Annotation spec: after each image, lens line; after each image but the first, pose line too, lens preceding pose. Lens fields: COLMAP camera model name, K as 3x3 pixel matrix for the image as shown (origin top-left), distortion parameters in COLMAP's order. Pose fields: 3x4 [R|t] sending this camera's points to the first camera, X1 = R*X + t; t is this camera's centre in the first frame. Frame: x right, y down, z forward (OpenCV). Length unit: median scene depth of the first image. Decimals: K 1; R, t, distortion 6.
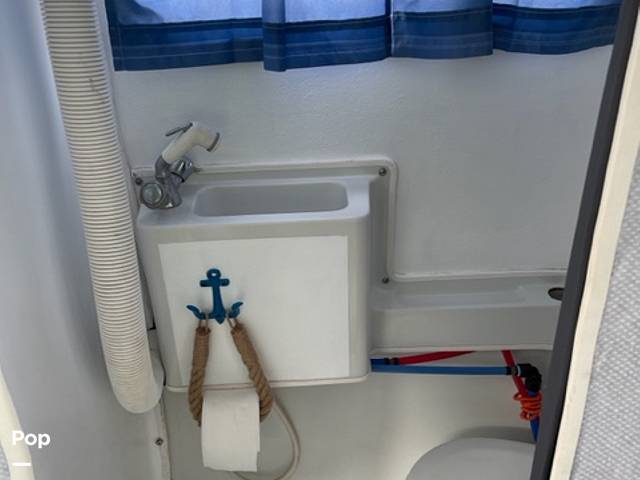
lens RADIAL K [[637.6, 0, 319.4], [0, 637.6, 241.2], [0, 0, 1]] dist [-0.011257, 0.000000]
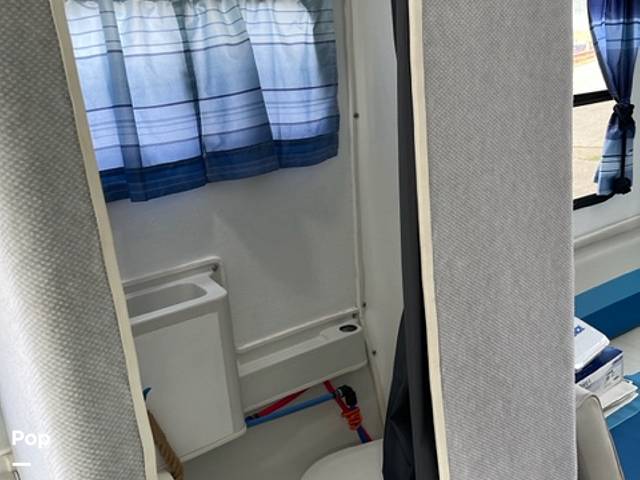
lens RADIAL K [[637.6, 0, 319.9], [0, 637.6, 239.5], [0, 0, 1]] dist [-0.011257, 0.000000]
pose [[0.837642, -0.190799, 0.511811, -0.434088], [0.314538, 0.934548, -0.166388, 0.140314], [-0.446565, 0.300358, 0.842831, -0.262124]]
